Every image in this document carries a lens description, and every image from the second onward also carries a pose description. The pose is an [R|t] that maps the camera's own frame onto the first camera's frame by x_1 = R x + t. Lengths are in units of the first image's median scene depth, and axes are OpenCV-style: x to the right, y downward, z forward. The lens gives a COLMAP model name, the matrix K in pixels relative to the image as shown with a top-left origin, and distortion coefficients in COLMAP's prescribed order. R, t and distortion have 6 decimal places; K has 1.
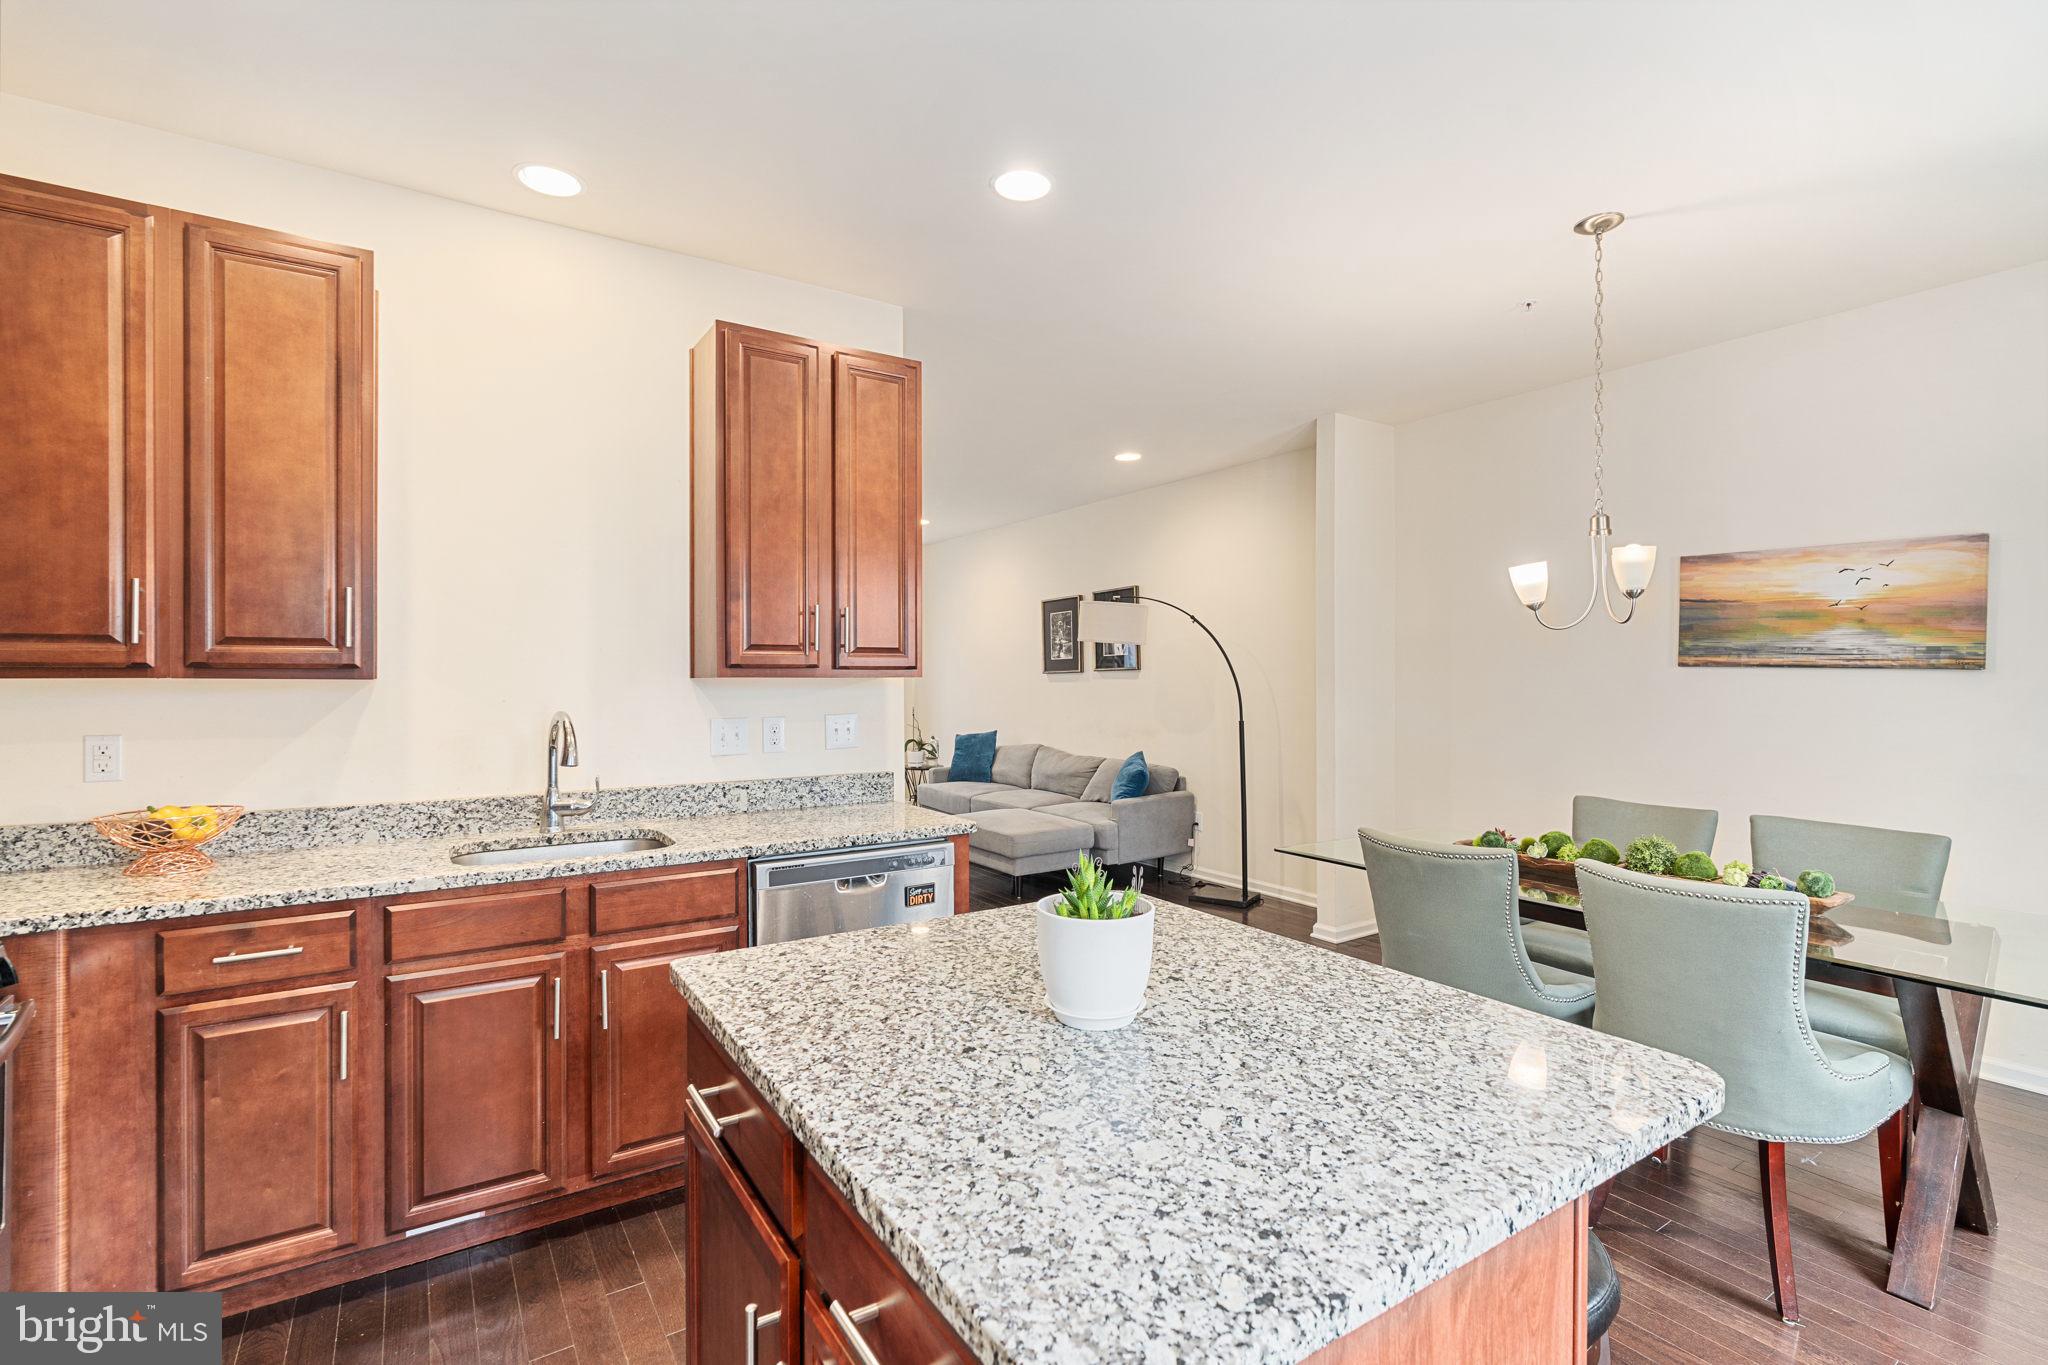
lens RADIAL K [[927.5, 0, 1018.5], [0, 927.5, 685.2], [0, 0, 1]] dist [-0.000820, 0.000081]
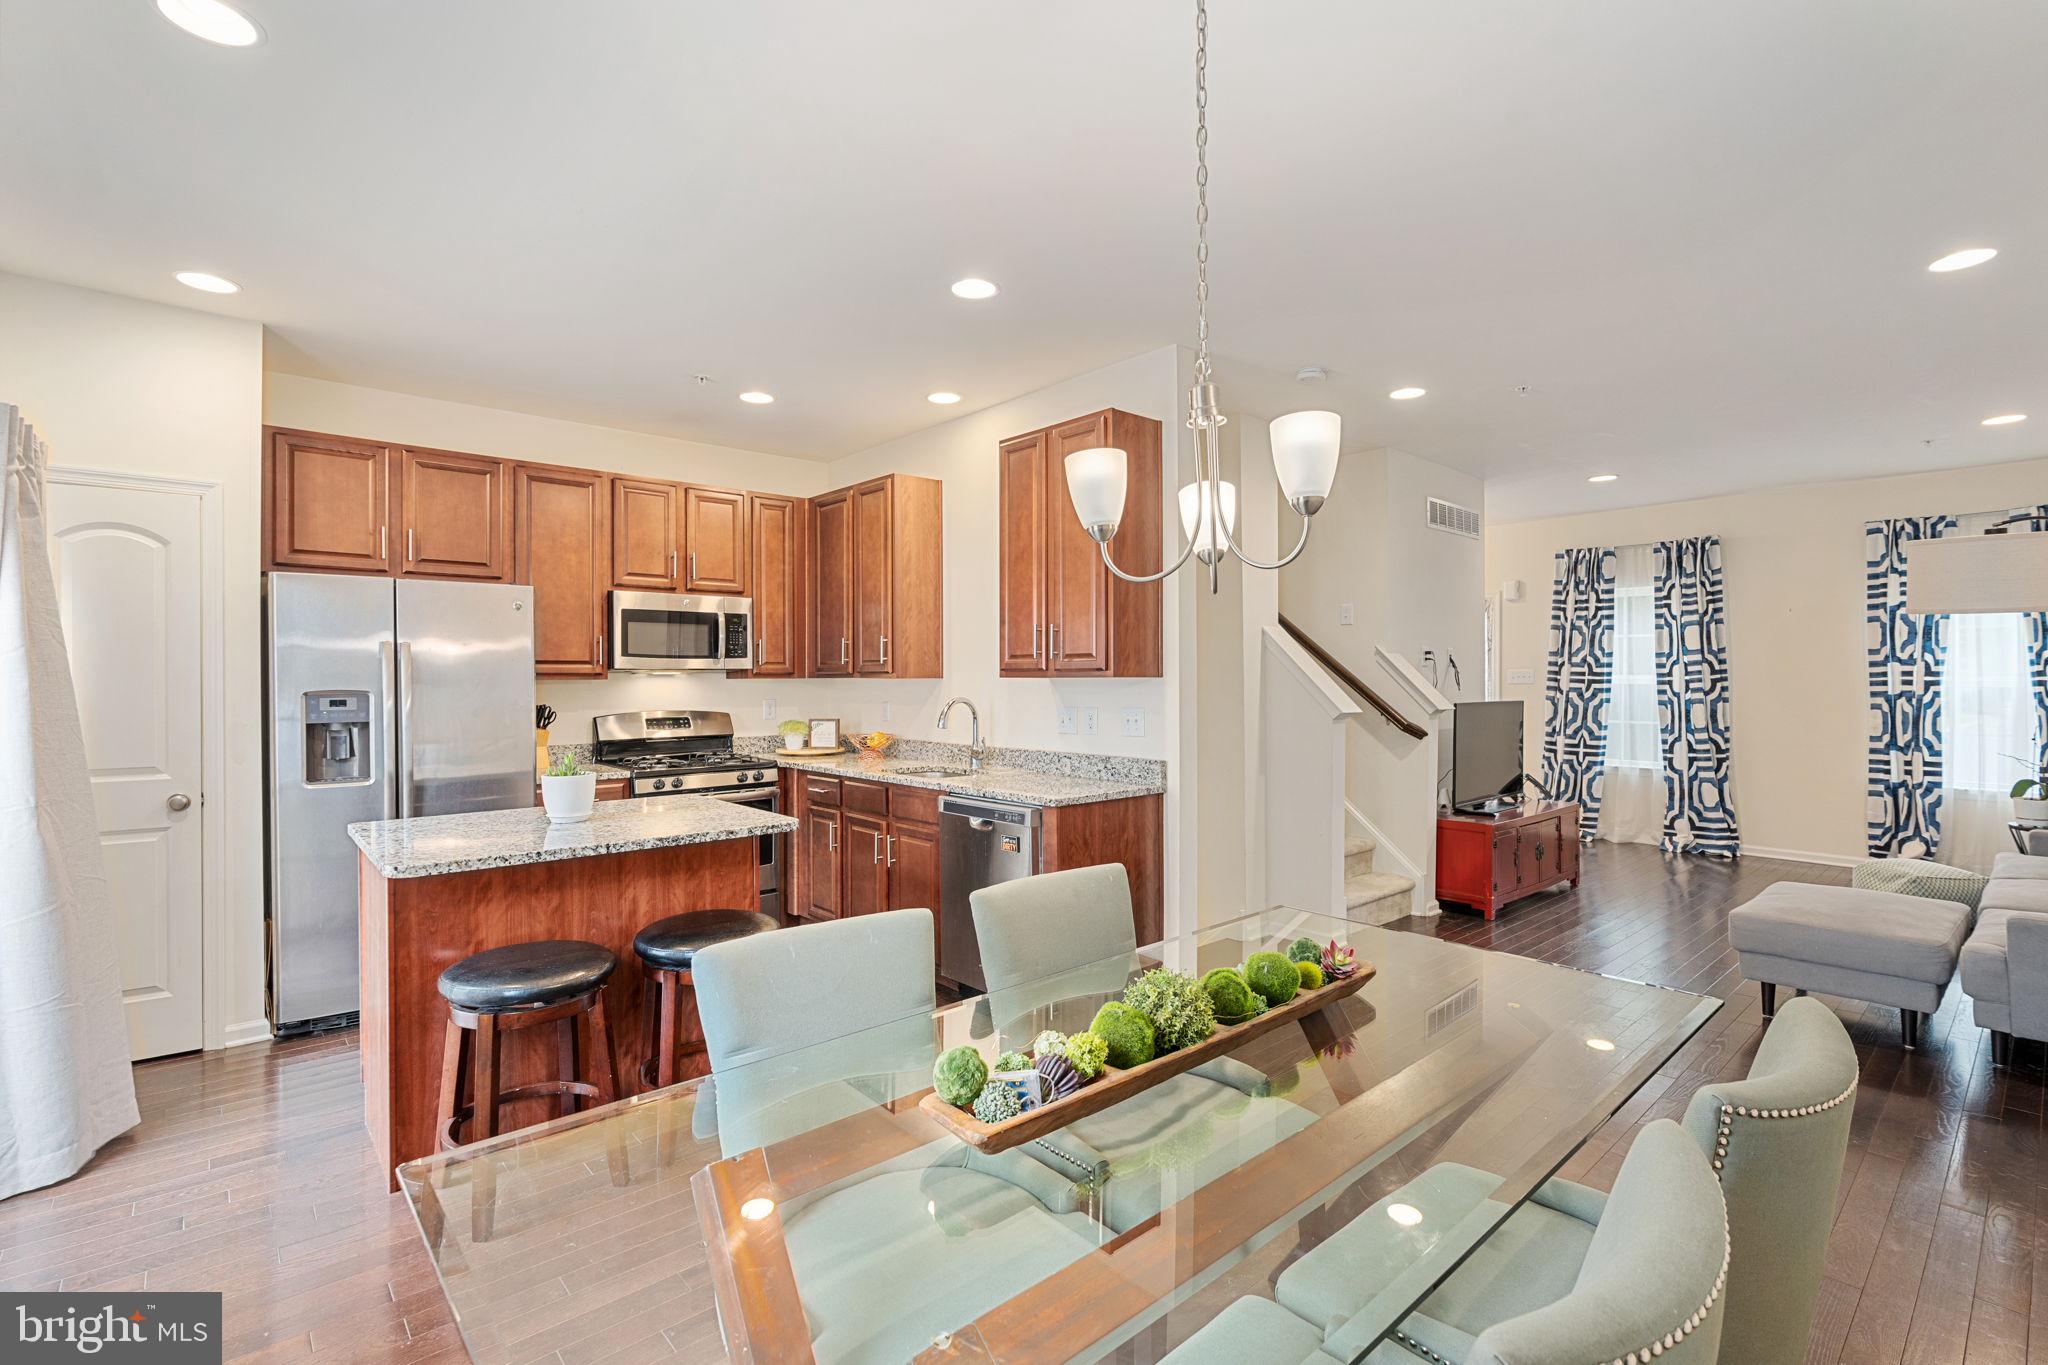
lens RADIAL K [[927.5, 0, 1018.5], [0, 927.5, 685.2], [0, 0, 1]] dist [-0.000820, 0.000081]
pose [[0.137299, 0.008985, -0.990489, 1.148453], [-0.005541, 0.999950, 0.008303, -0.008082], [0.990514, 0.004349, 0.137342, 0.803922]]
